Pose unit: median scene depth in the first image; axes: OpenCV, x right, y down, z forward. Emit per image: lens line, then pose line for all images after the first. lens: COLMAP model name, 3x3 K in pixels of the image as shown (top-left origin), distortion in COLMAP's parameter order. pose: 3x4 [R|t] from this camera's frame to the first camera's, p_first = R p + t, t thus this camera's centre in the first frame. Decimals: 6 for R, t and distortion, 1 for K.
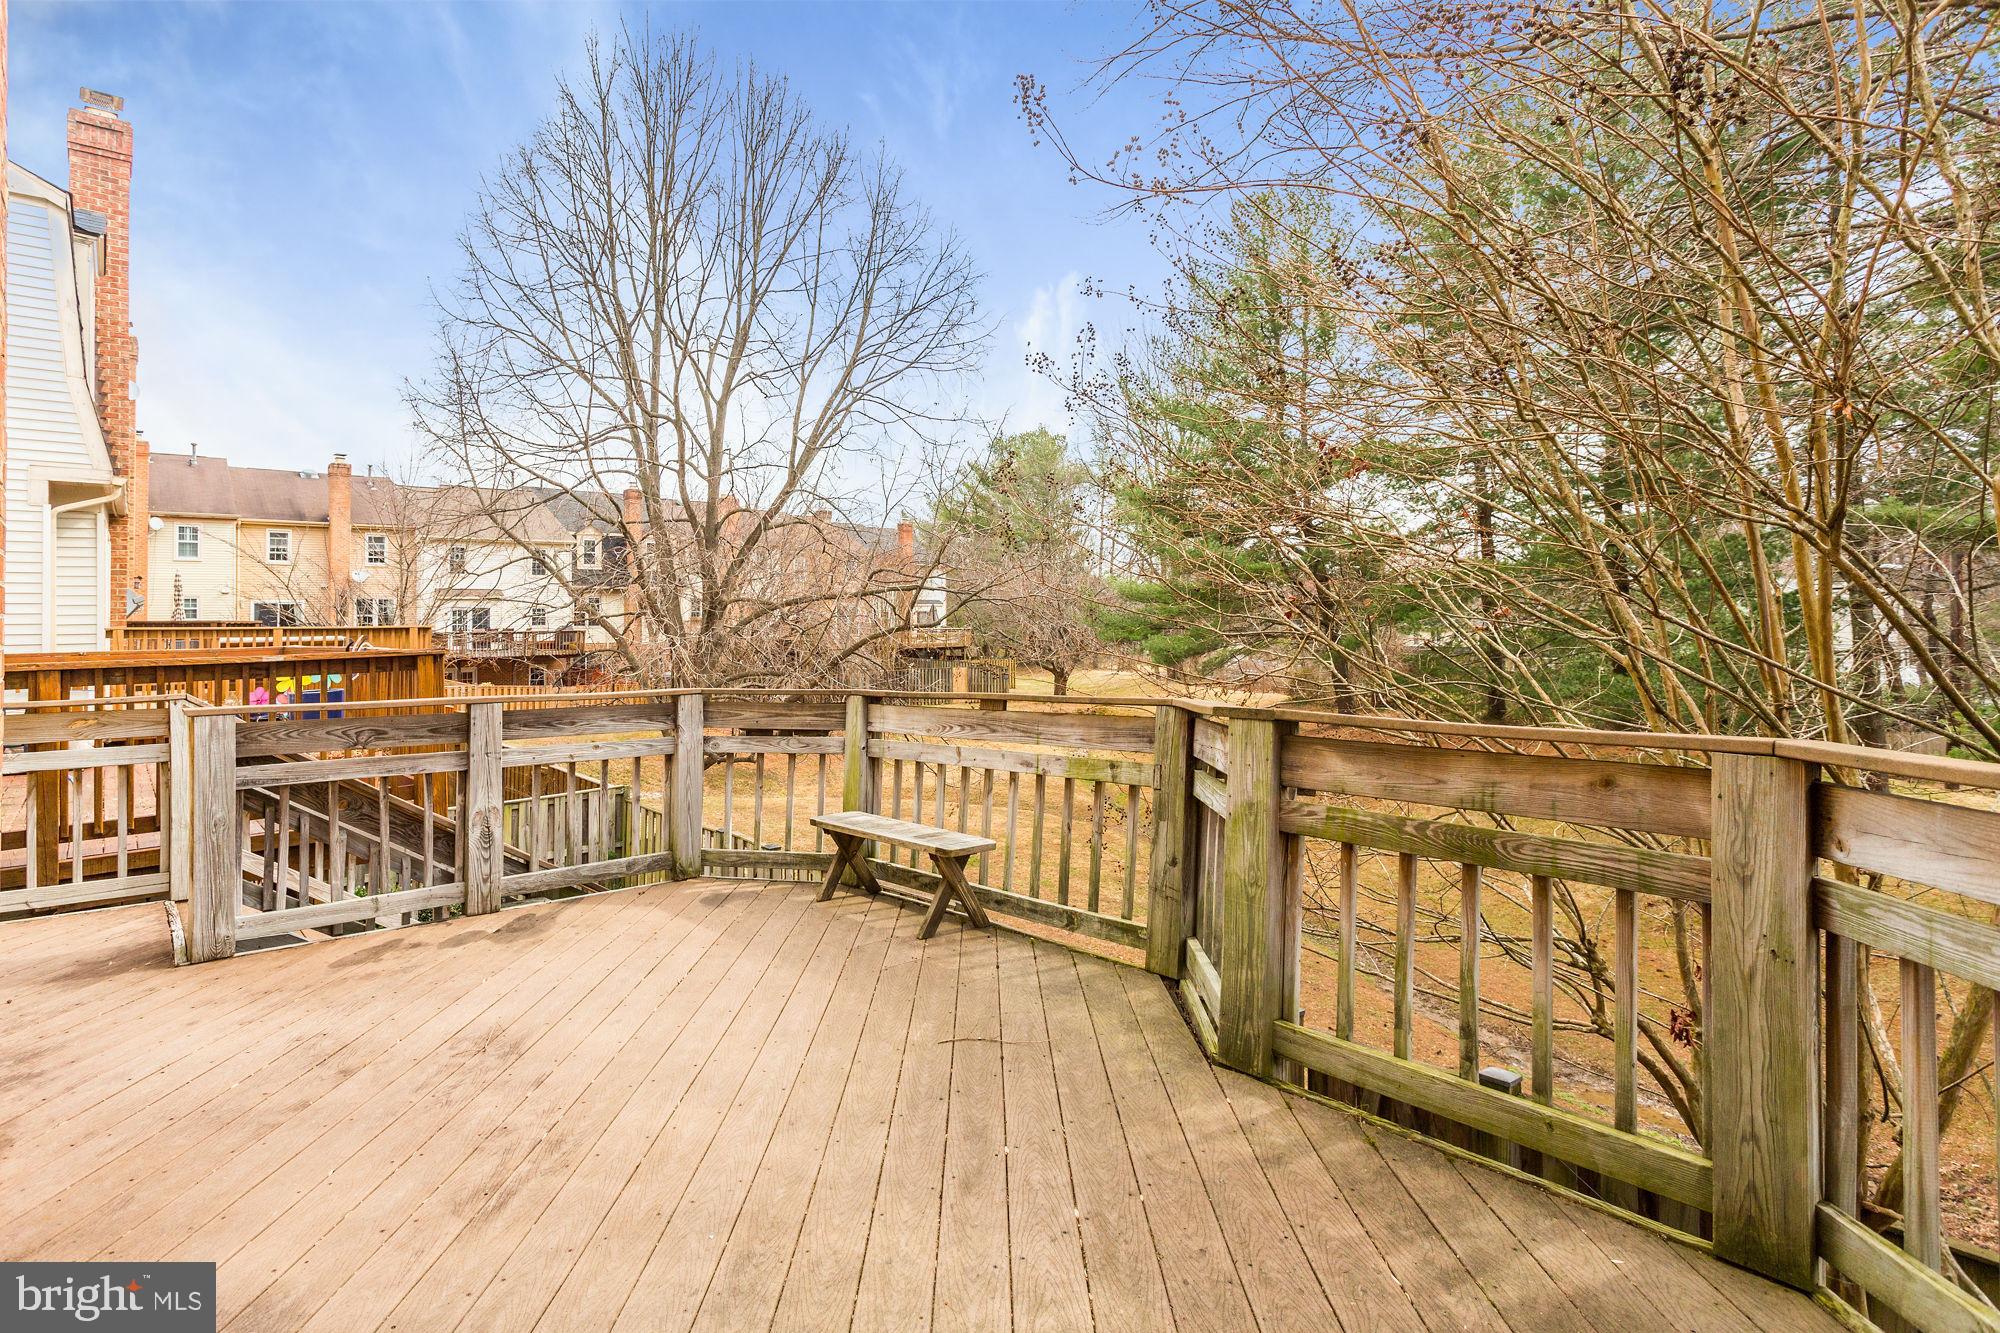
lens RADIAL K [[990.5, 0, 841.7], [0, 990.5, 627.1], [0, 0, 1]] dist [0.001310, -0.000015]
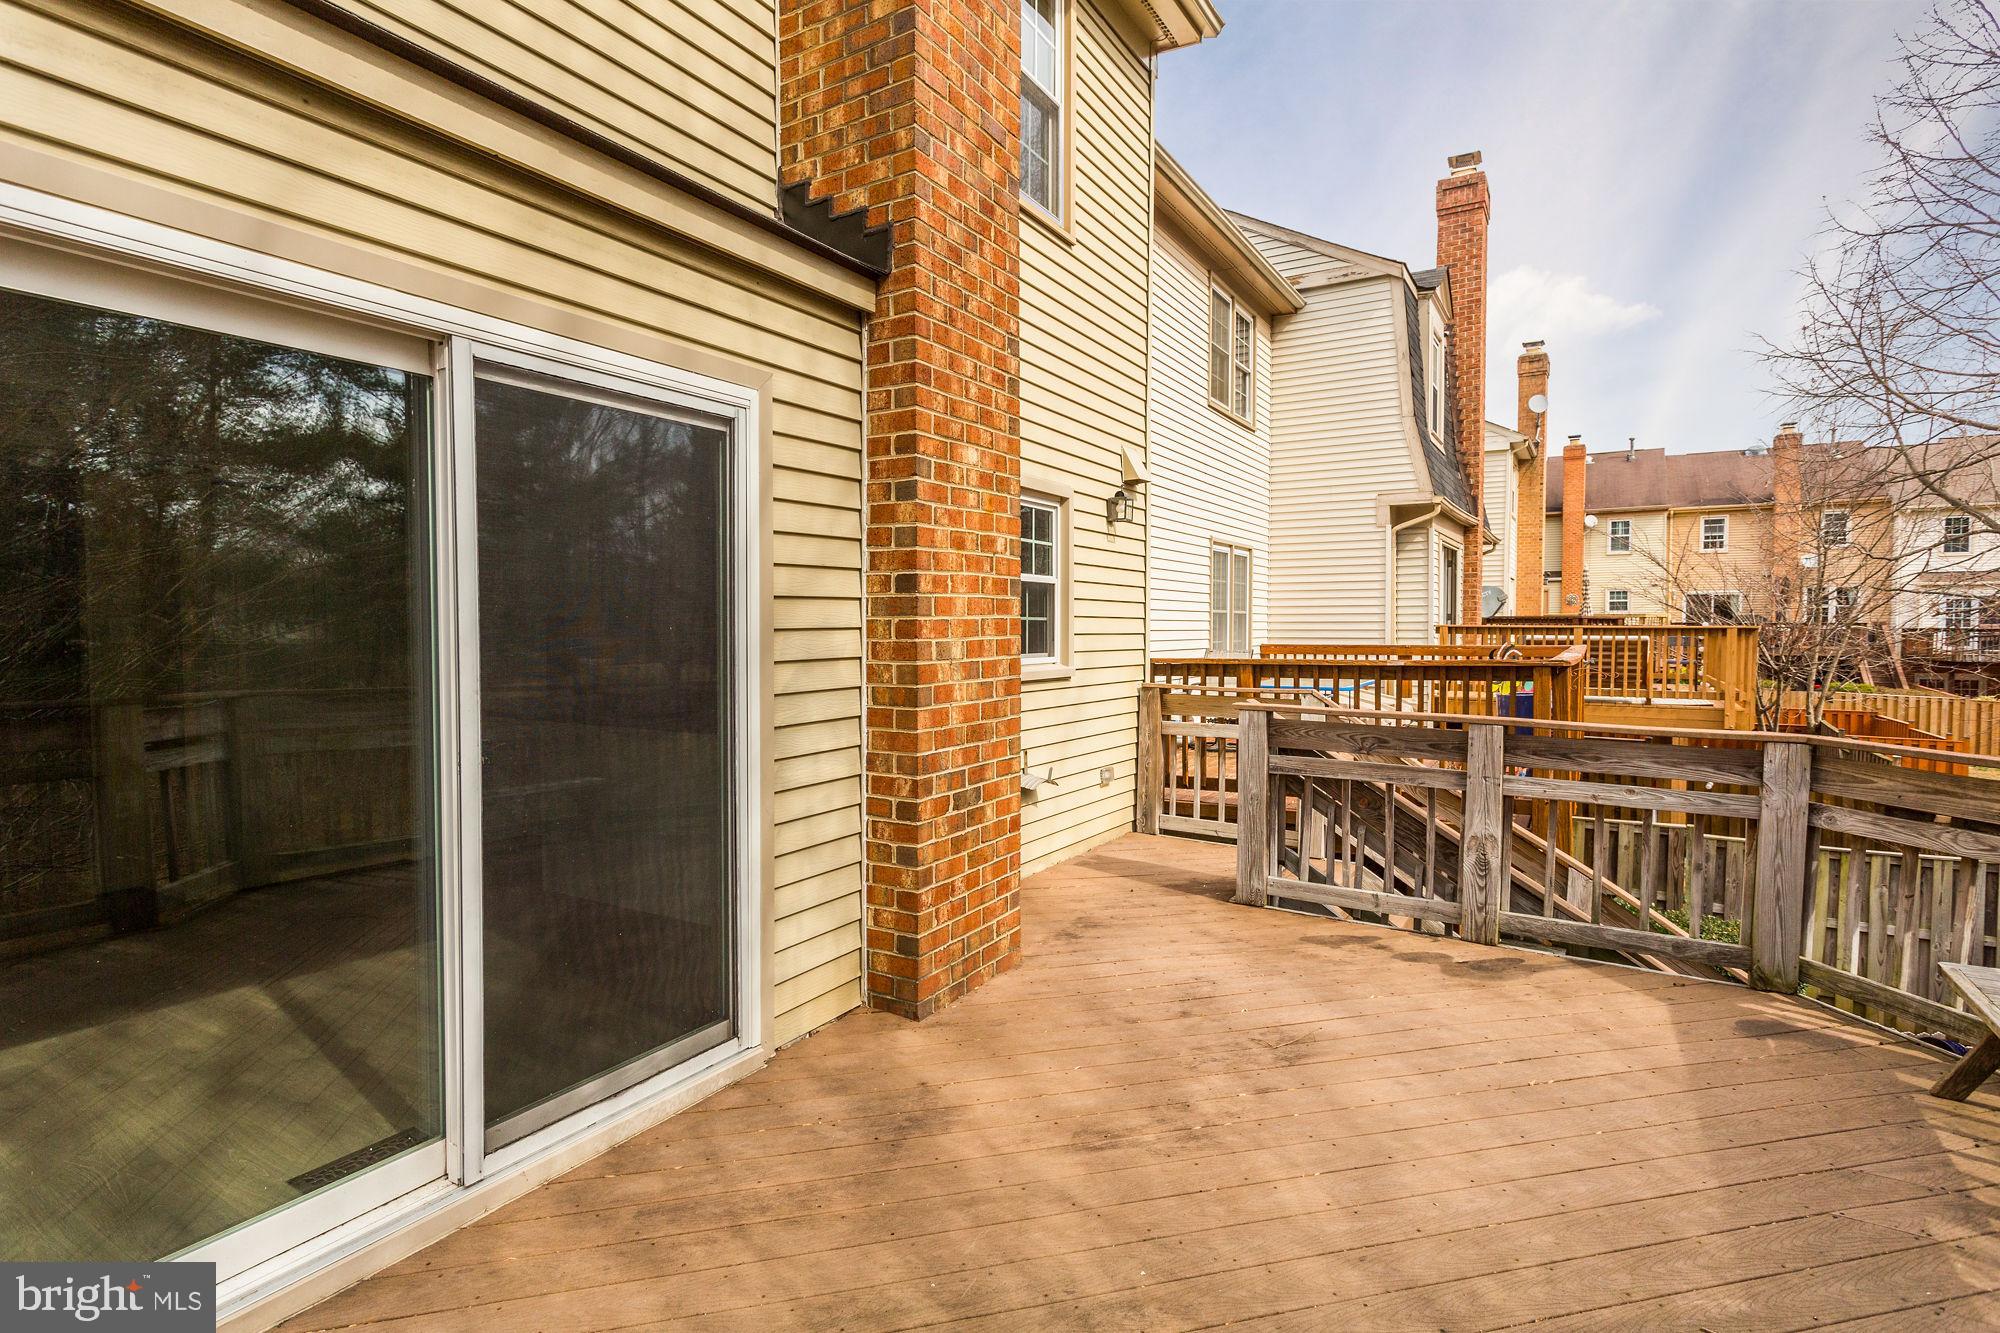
lens RADIAL K [[964.8, 0, 1000.0], [0, 964.8, 666.5], [0, 0, 1]] dist [-0.000866, 0.000478]
pose [[0.368476, 0.052277, -0.928166, 0.147674], [-0.003487, 0.998488, 0.054854, -0.012481], [0.929631, -0.016975, 0.368101, 0.106948]]
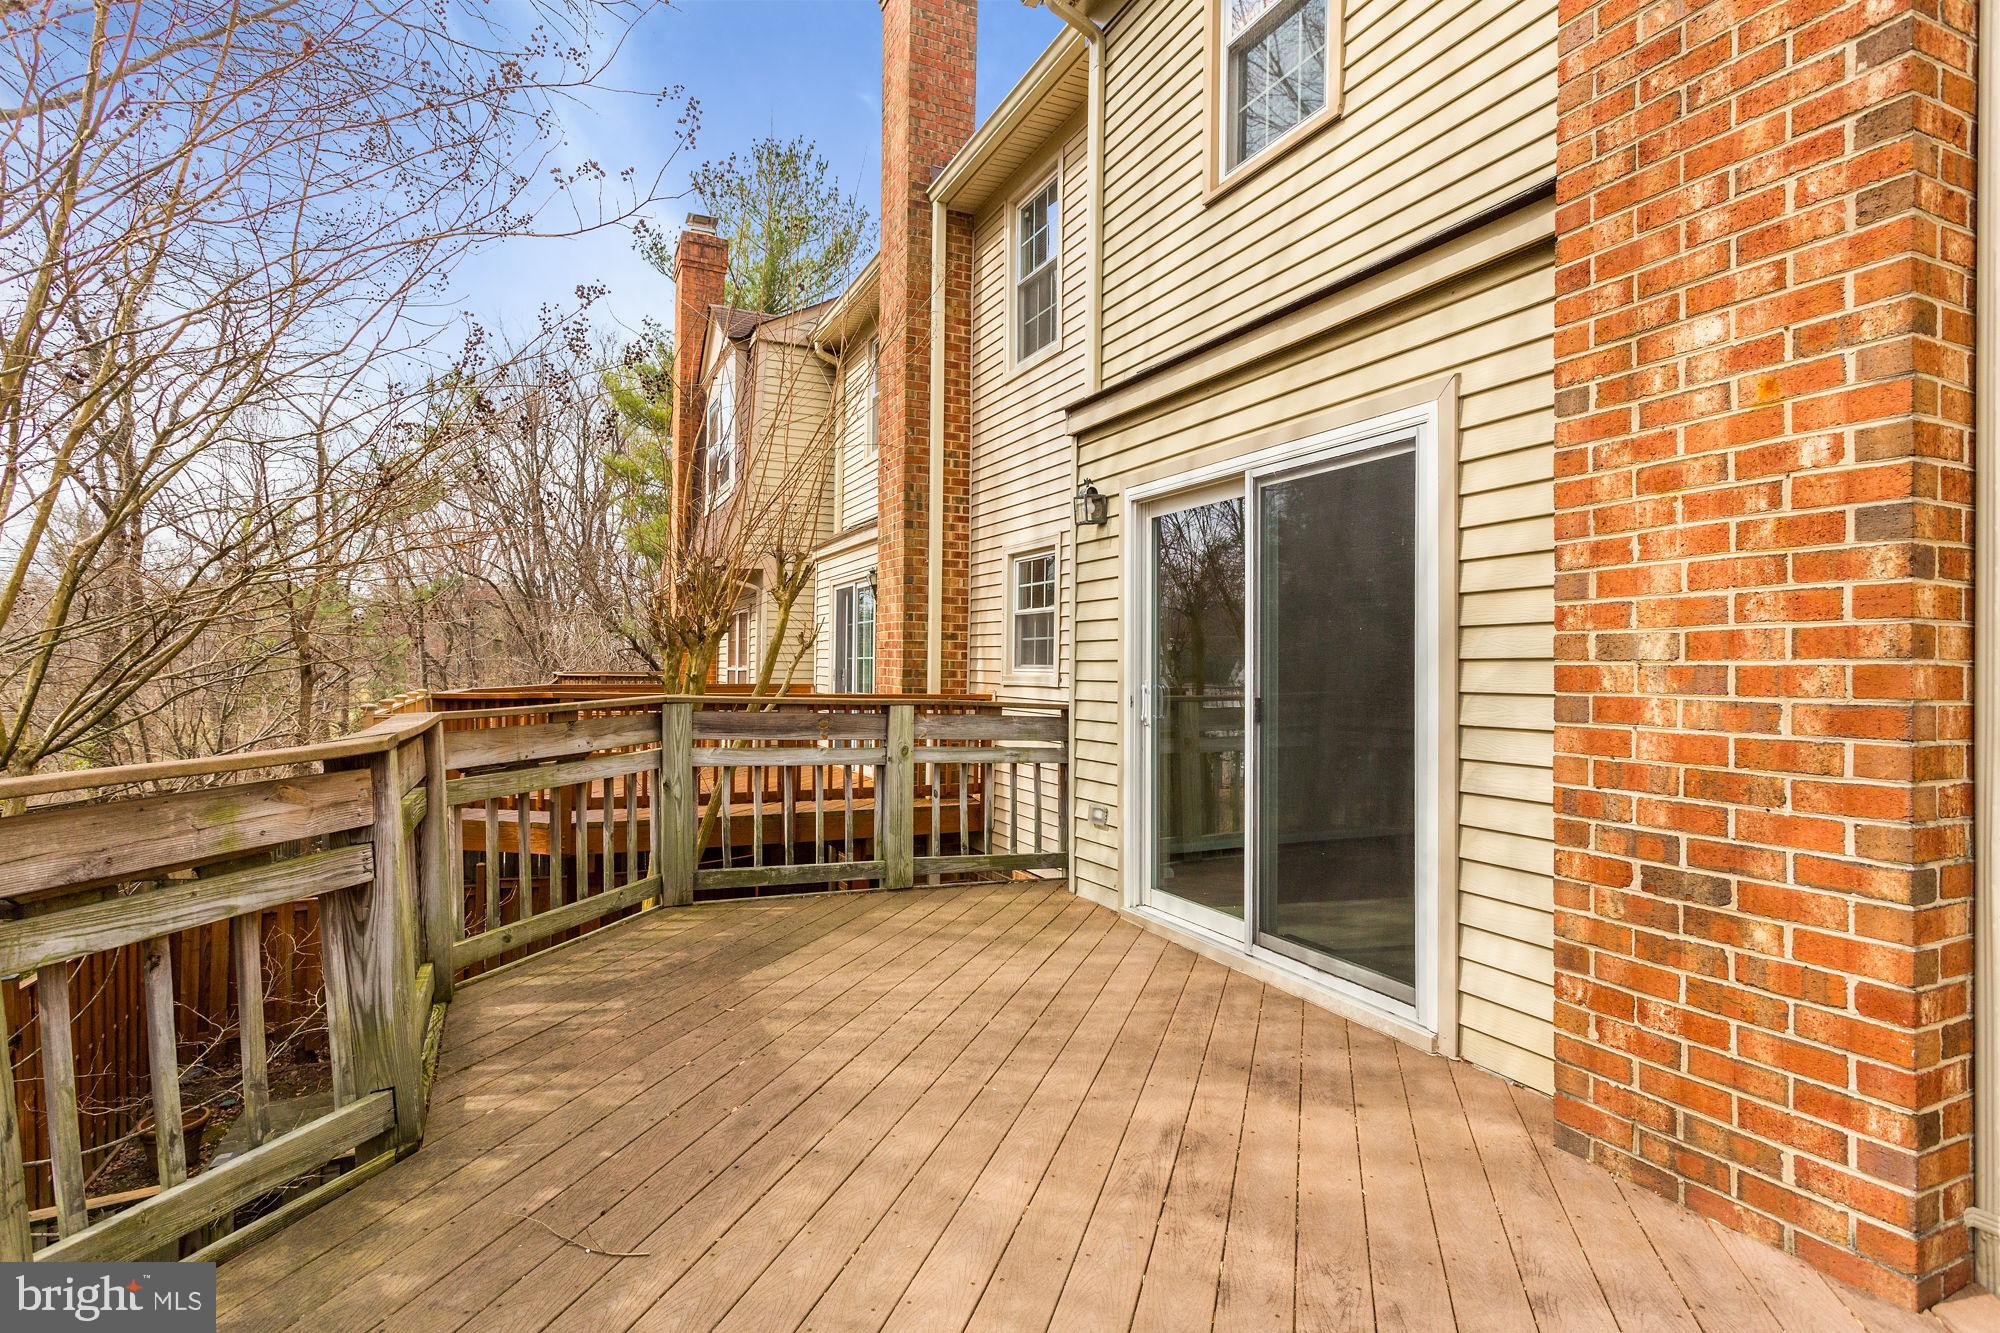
lens RADIAL K [[972.5, 0, 990.7], [0, 972.5, 661.2], [0, 0, 1]] dist [0.004824, 0.000846]
pose [[-0.982680, 0.004534, 0.185257, -0.090883], [0.003188, 0.999966, -0.007560, 0.007122], [-0.185285, -0.006839, -0.982661, 0.509826]]
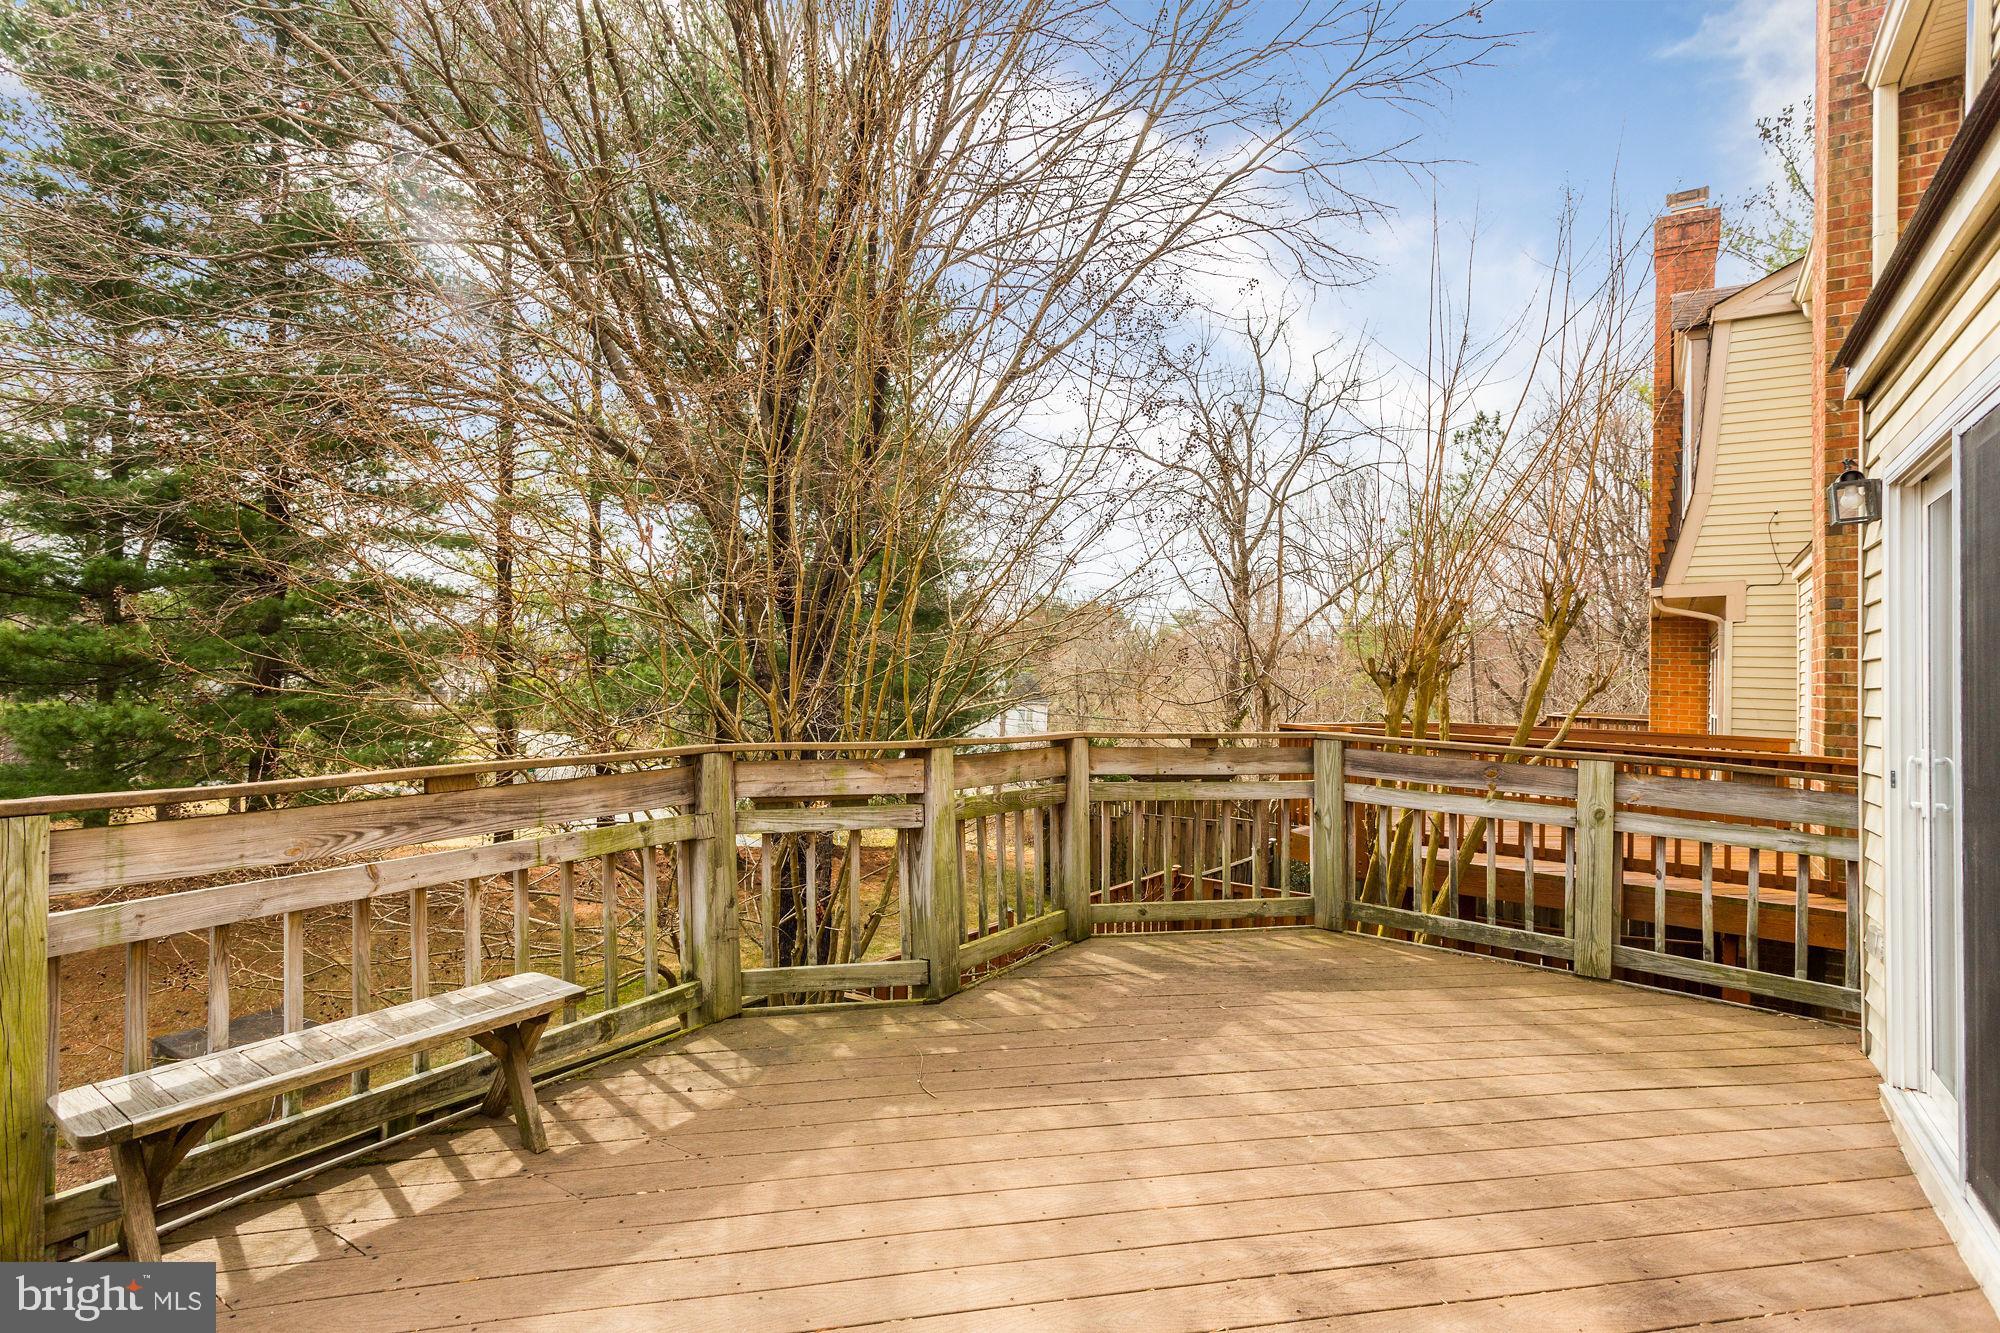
lens RADIAL K [[972.5, 0, 990.7], [0, 972.5, 661.2], [0, 0, 1]] dist [0.004824, 0.000846]
pose [[-0.368880, 0.017455, 0.929313, -0.279680], [-0.031624, 0.999009, -0.031317, 0.003654], [-0.928939, -0.040941, -0.367963, 0.417148]]
